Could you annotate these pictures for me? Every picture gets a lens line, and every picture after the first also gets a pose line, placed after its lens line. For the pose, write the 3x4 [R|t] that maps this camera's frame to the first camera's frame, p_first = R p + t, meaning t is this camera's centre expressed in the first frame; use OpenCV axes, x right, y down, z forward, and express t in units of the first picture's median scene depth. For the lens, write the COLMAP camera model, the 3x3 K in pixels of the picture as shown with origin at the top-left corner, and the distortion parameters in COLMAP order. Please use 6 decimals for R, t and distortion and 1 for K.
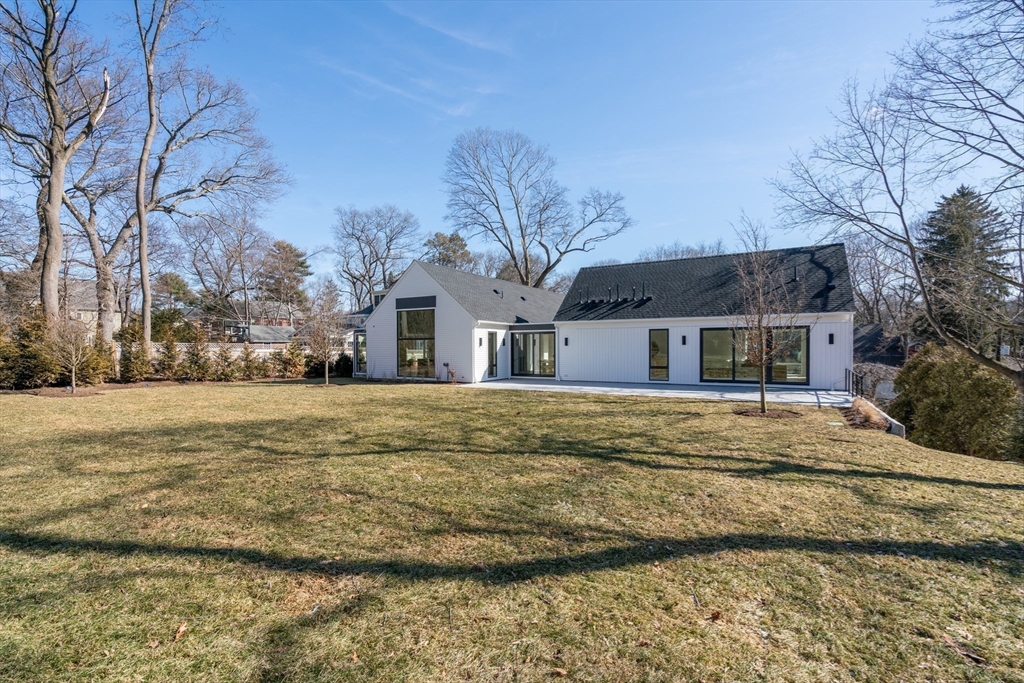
lens RADIAL K [[469.2, 0, 512.0], [0, 469.2, 341.5], [0, 0, 1]] dist [-0.001487, 0.000268]
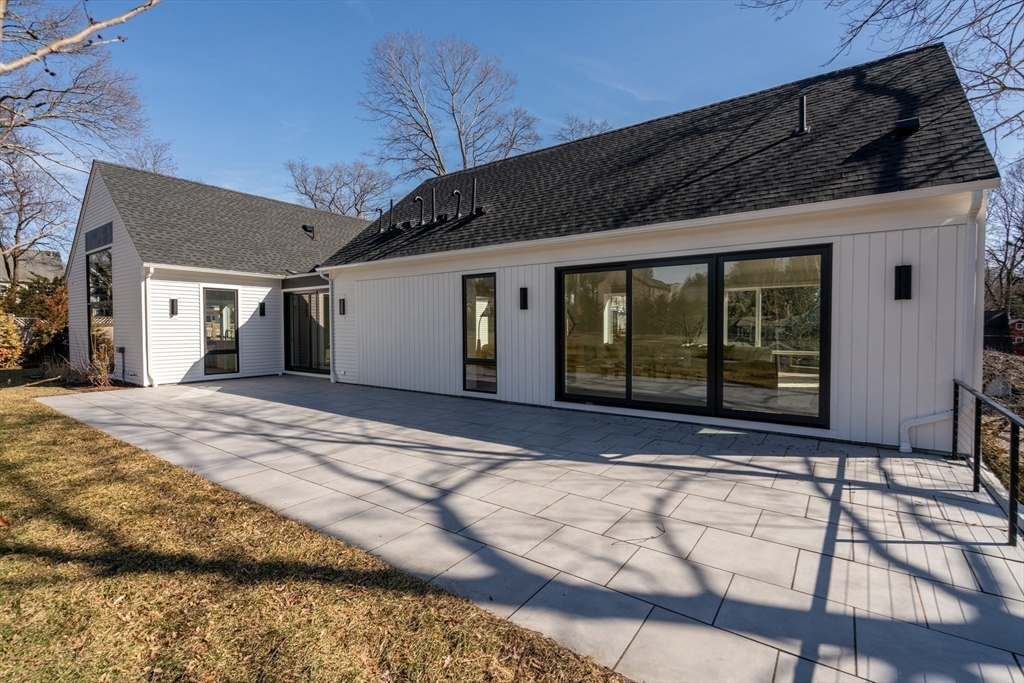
lens RADIAL K [[465.6, 0, 510.7], [0, 465.6, 333.8], [0, 0, 1]] dist [-0.001573, 0.000169]
pose [[0.995071, 0.003690, -0.099101, 0.637378], [-0.000624, 0.999521, 0.030946, 0.025796], [0.099167, -0.030732, 0.994596, 0.938626]]
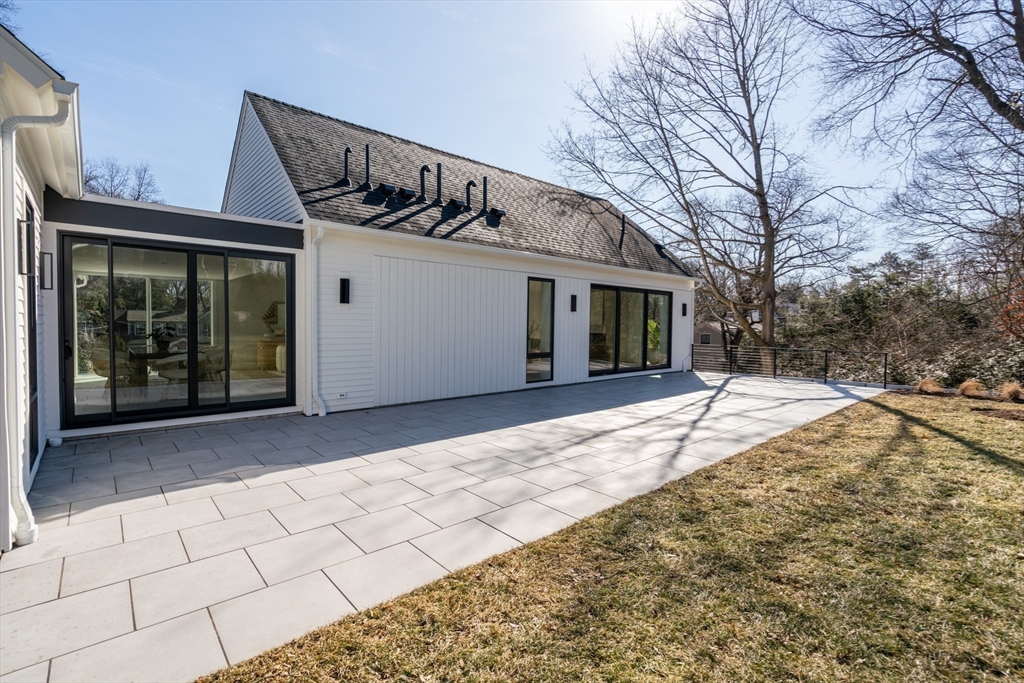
lens RADIAL K [[465.6, 0, 510.7], [0, 465.6, 333.8], [0, 0, 1]] dist [-0.001573, 0.000169]
pose [[0.306926, -0.012615, 0.951650, -0.281847], [-0.020775, 0.999585, 0.019951, 0.038565], [-0.951507, -0.025894, 0.306537, 1.451148]]
